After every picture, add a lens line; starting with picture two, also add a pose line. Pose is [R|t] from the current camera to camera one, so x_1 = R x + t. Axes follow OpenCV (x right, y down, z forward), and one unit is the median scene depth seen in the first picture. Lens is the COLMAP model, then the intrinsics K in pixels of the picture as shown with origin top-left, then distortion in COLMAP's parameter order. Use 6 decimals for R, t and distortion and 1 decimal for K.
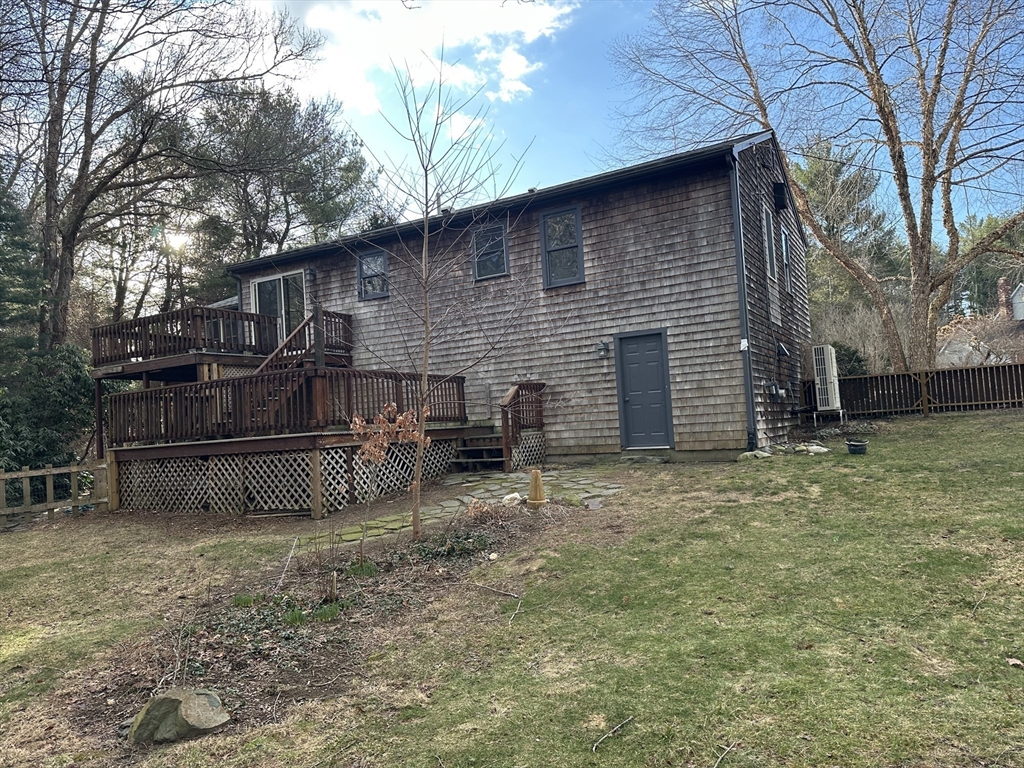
lens RADIAL K [[714.1, 0, 512.0], [0, 714.1, 384.0], [0, 0, 1]] dist [0.105978, -0.159448]
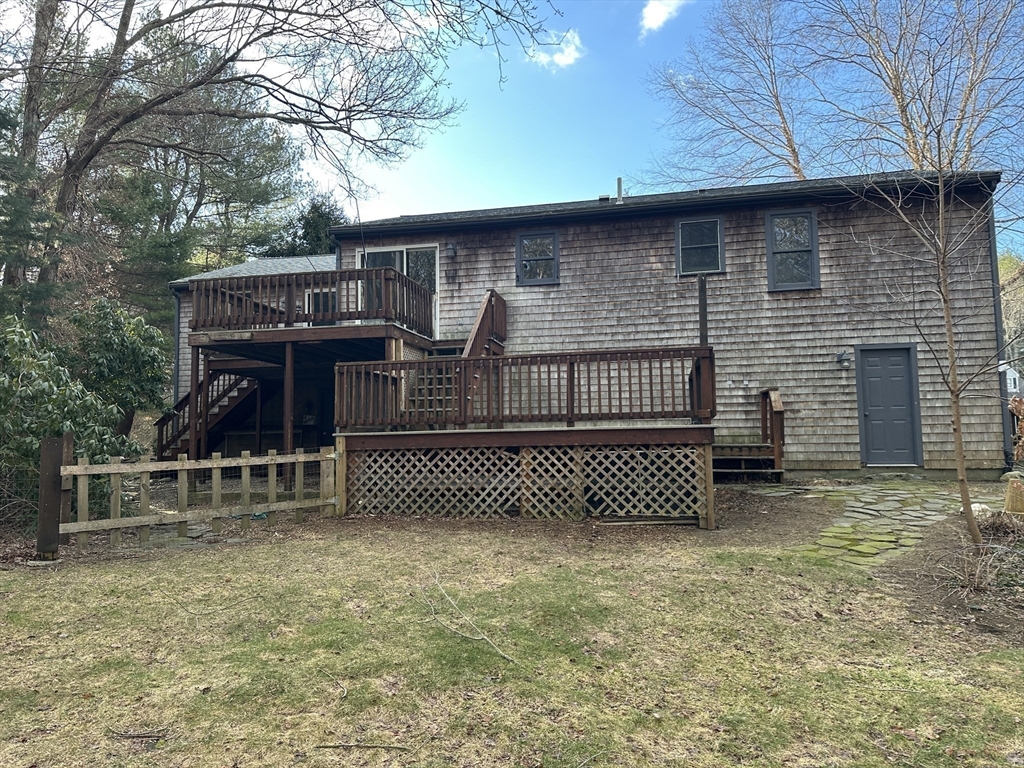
lens RADIAL K [[714.1, 0, 512.0], [0, 714.1, 384.0], [0, 0, 1]] dist [0.105978, -0.159448]
pose [[0.953455, 0.075889, 0.291829, -0.580683], [-0.063476, 0.996639, -0.051783, 0.062083], [-0.294778, 0.030848, 0.955068, 0.212543]]
